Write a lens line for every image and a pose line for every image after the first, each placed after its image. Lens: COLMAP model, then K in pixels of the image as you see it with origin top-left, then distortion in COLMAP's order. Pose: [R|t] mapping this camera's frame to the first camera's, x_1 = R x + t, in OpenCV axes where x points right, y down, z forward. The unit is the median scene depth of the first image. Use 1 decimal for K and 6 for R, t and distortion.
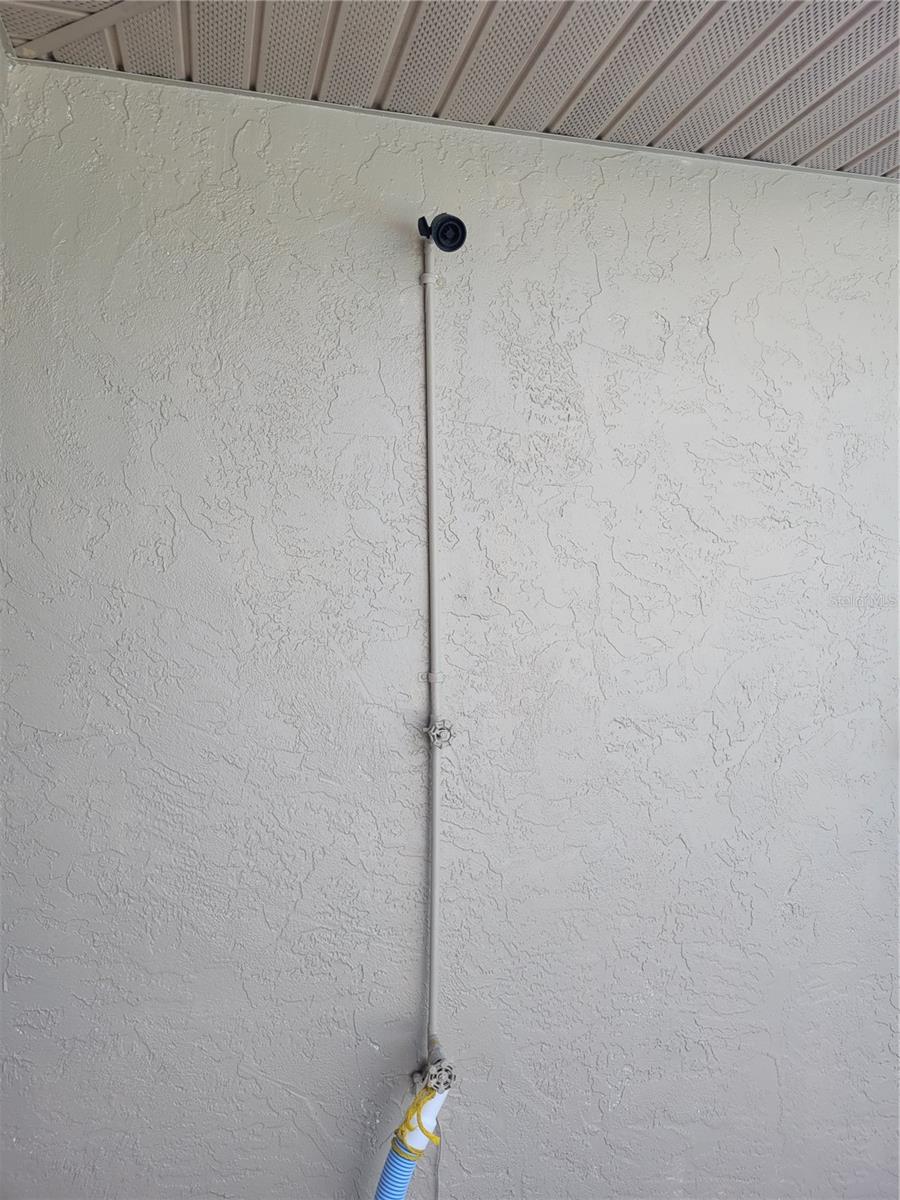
lens RADIAL K [[911.0, 0, 449.8], [0, 911.0, 597.0], [0, 0, 1]] dist [0.012328, 0.004041]
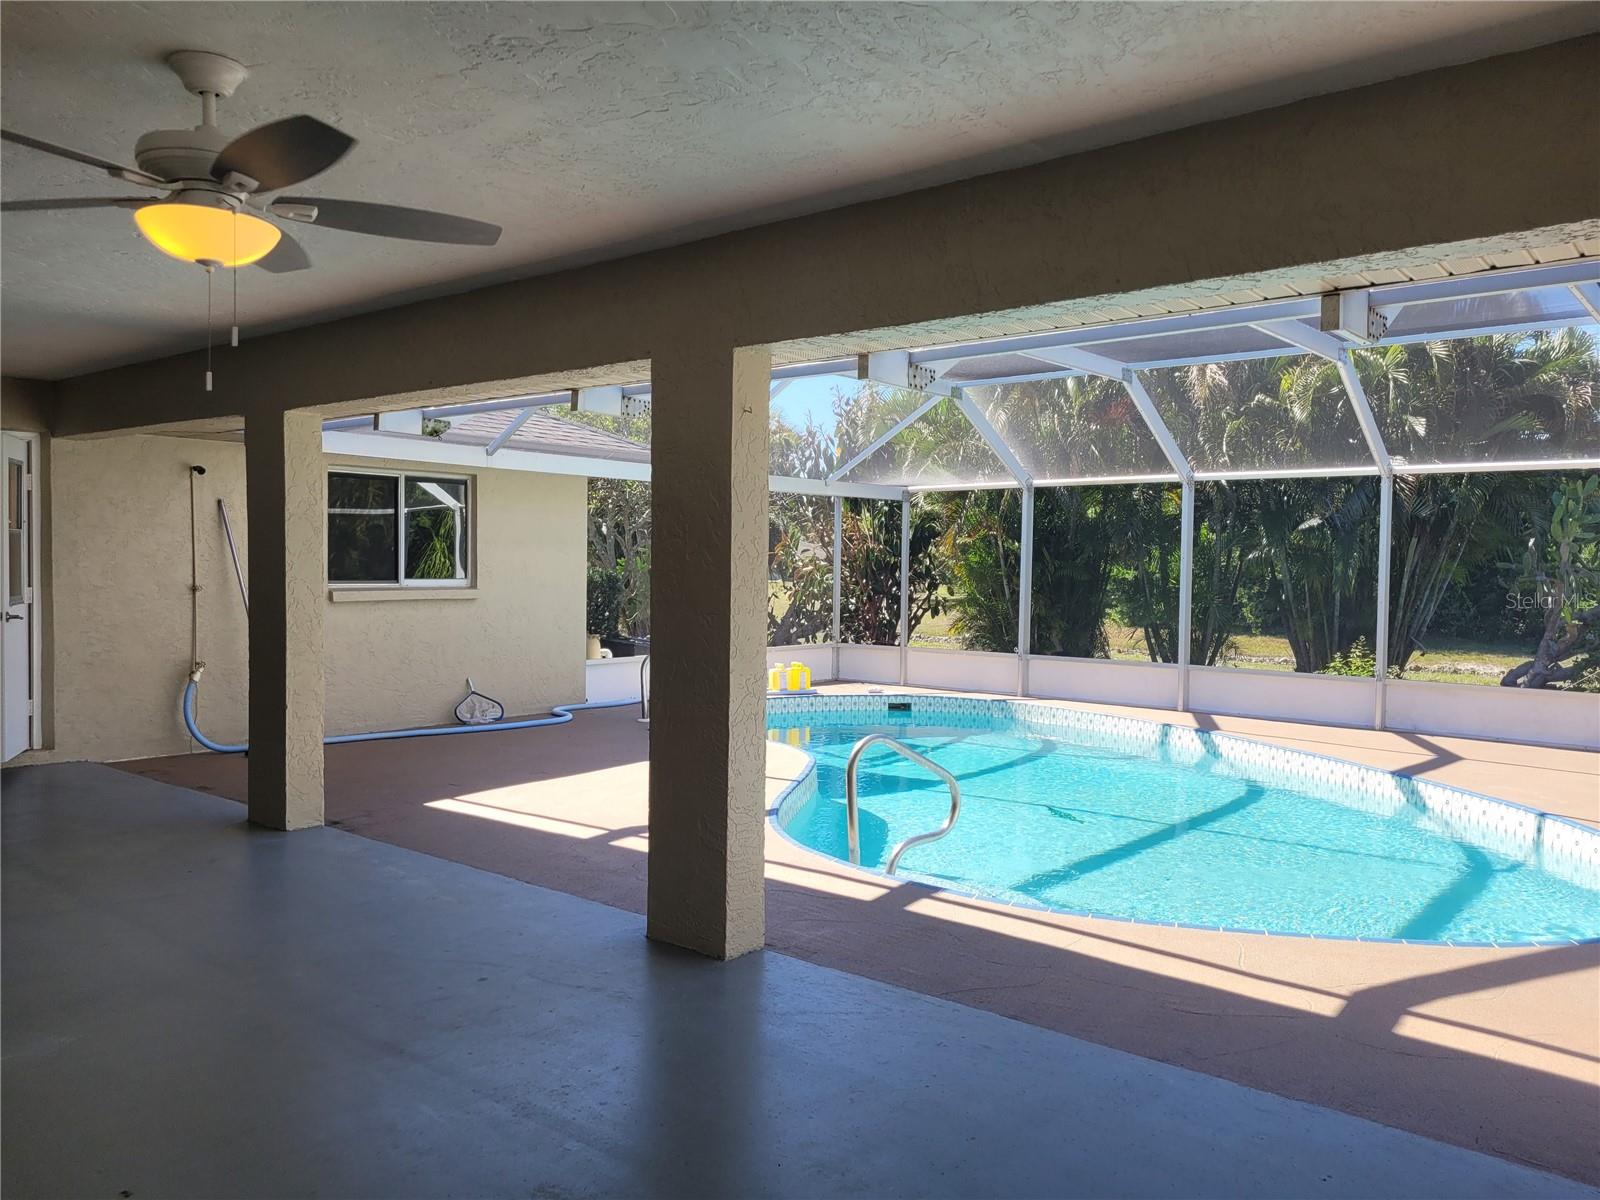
lens RADIAL K [[1214.6, 0, 799.7], [0, 1214.6, 600.6], [0, 0, 1]] dist [0.012328, 0.004041]
pose [[0.816069, -0.011470, 0.577841, -0.973226], [0.003398, 0.999881, 0.015049, 0.128860], [-0.577945, -0.010318, 0.816011, -5.076562]]
